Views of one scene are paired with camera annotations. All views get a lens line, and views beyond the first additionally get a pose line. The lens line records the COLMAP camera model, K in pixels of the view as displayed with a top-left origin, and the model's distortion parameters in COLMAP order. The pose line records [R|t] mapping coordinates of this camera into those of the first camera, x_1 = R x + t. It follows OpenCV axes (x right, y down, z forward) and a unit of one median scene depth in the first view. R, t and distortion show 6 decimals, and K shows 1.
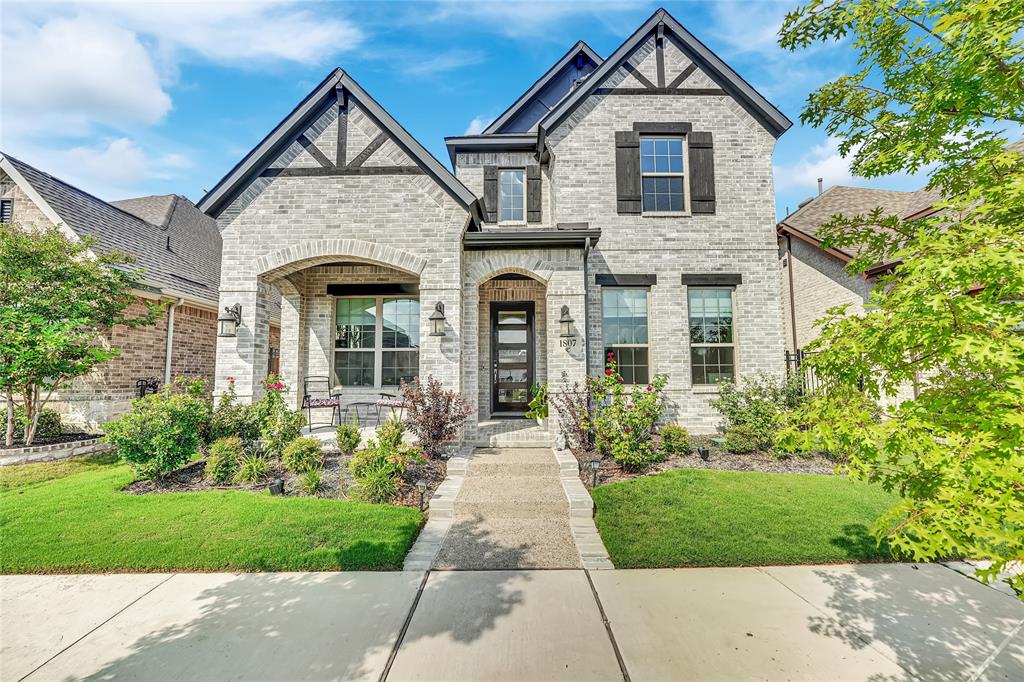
lens RADIAL K [[415.6, 0, 517.4], [0, 415.6, 341.5], [0, 0, 1]] dist [-0.028154, -0.000043]
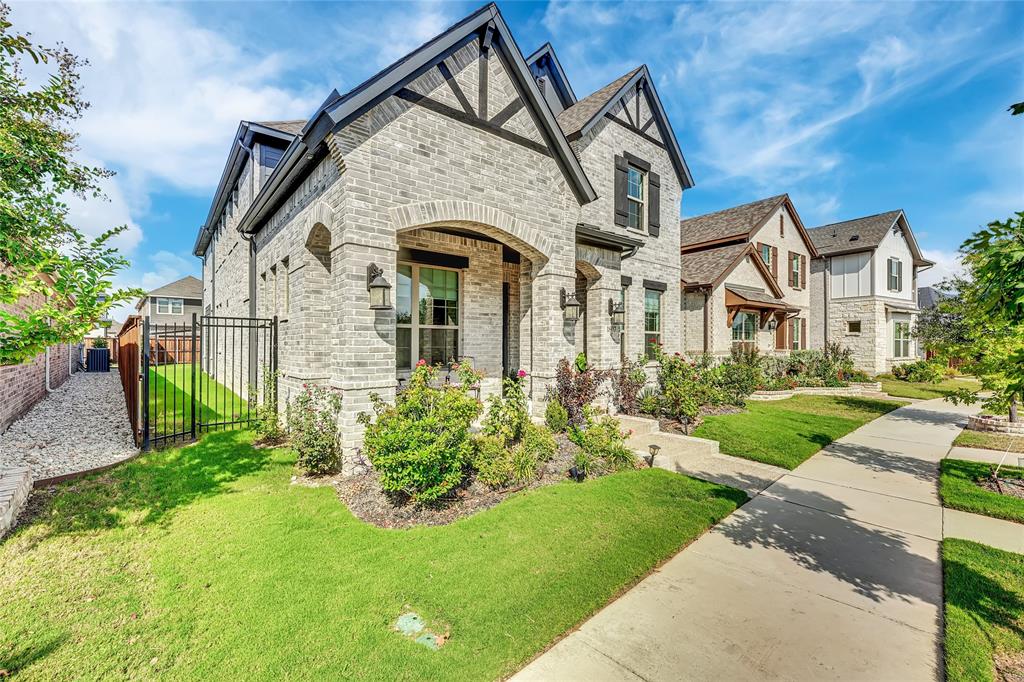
lens RADIAL K [[415.6, 0, 516.9], [0, 415.6, 348.9], [0, 0, 1]] dist [-0.028154, -0.000043]
pose [[0.774988, 0.002769, 0.631969, -0.923334], [-0.058473, 0.996015, 0.067342, -0.004690], [-0.629264, -0.089142, 0.772062, 0.238292]]
